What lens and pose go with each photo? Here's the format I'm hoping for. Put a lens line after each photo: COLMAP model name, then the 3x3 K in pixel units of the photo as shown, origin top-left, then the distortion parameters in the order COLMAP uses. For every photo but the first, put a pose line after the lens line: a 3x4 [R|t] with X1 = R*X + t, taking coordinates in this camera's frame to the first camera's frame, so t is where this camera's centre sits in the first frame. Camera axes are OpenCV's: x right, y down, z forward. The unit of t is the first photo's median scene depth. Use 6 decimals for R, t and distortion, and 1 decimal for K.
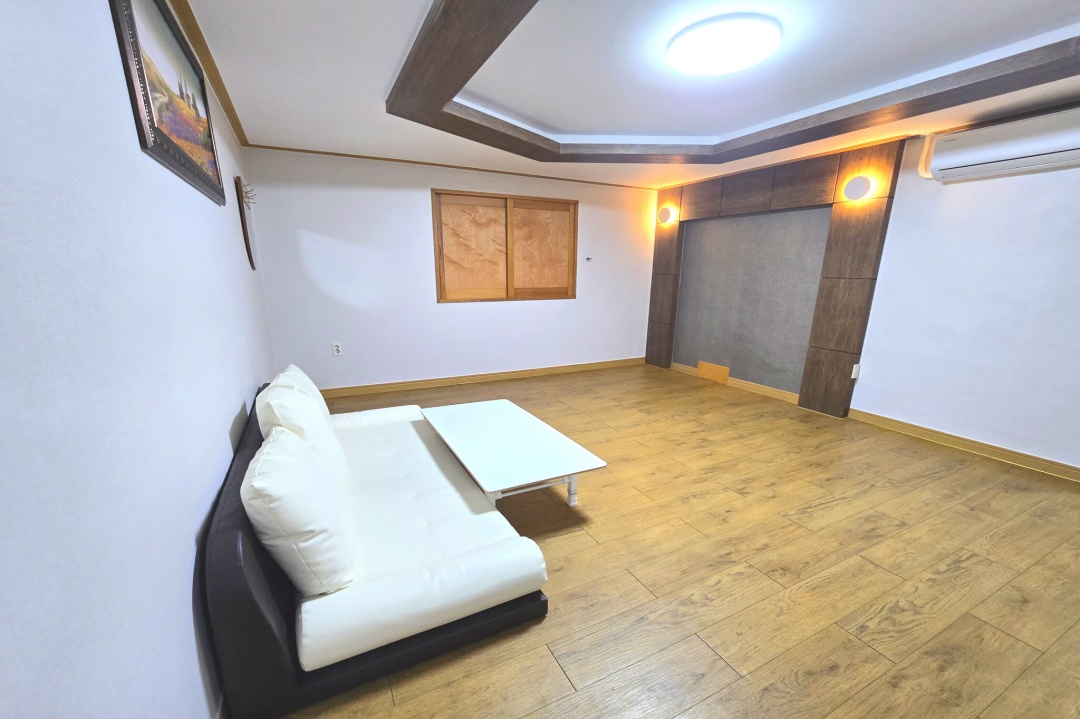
lens RADIAL K [[440.4, 0, 537.2], [0, 440.4, 390.6], [0, 0, 1]] dist [-0.014515, 0.009110]
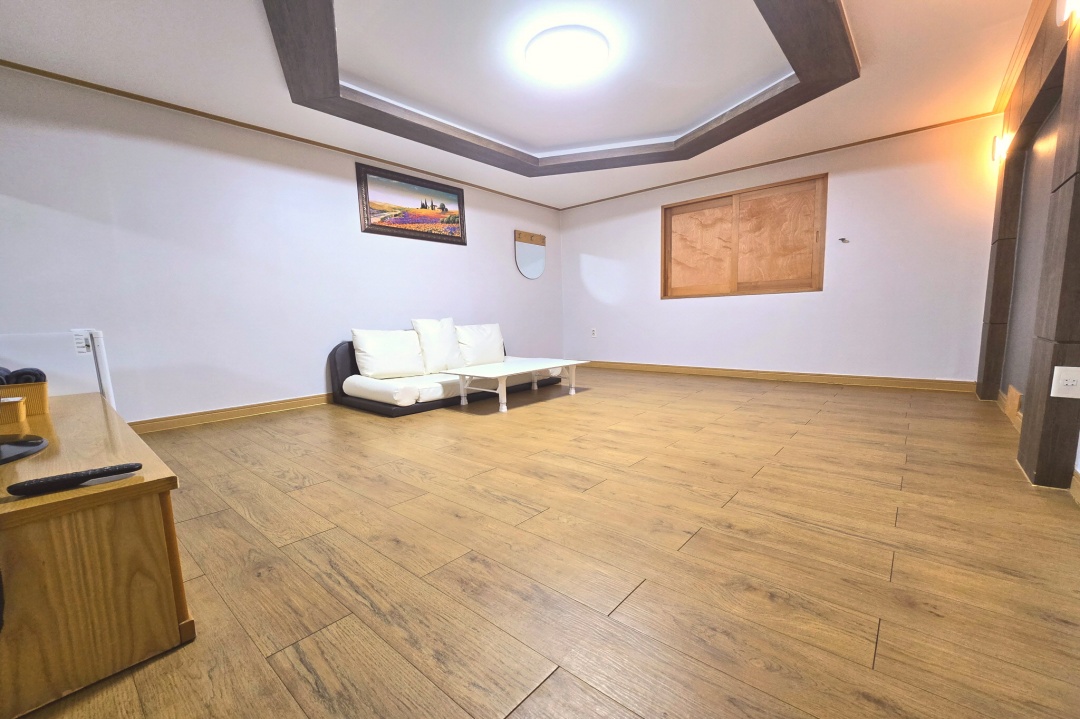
lens RADIAL K [[440.4, 0, 537.2], [0, 440.4, 390.6], [0, 0, 1]] dist [-0.014515, 0.009110]
pose [[0.375027, 0.136369, -0.916929, 0.875235], [-0.219515, 0.974053, 0.055082, 0.054626], [0.900649, 0.180622, 0.395231, 0.318202]]
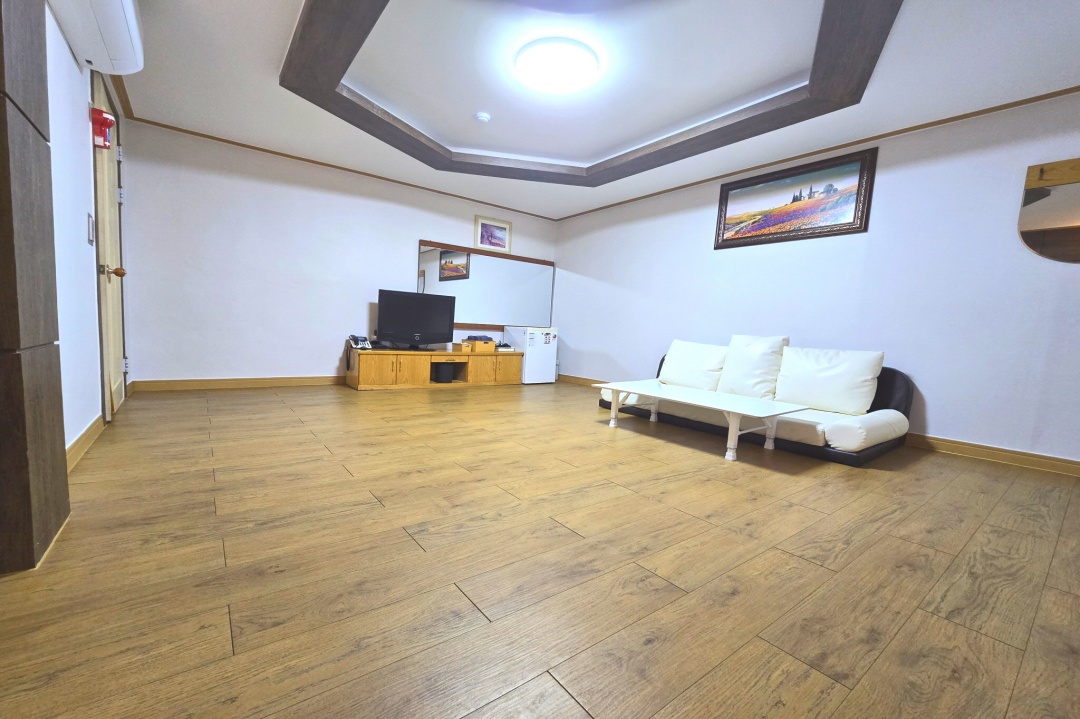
lens RADIAL K [[440.4, 0, 537.2], [0, 440.4, 390.6], [0, 0, 1]] dist [-0.014515, 0.009110]
pose [[-0.982068, -0.029169, -0.186255, 0.349917], [-0.101350, 0.914735, 0.391138, -0.220417], [0.158965, 0.403001, -0.901288, 1.323255]]
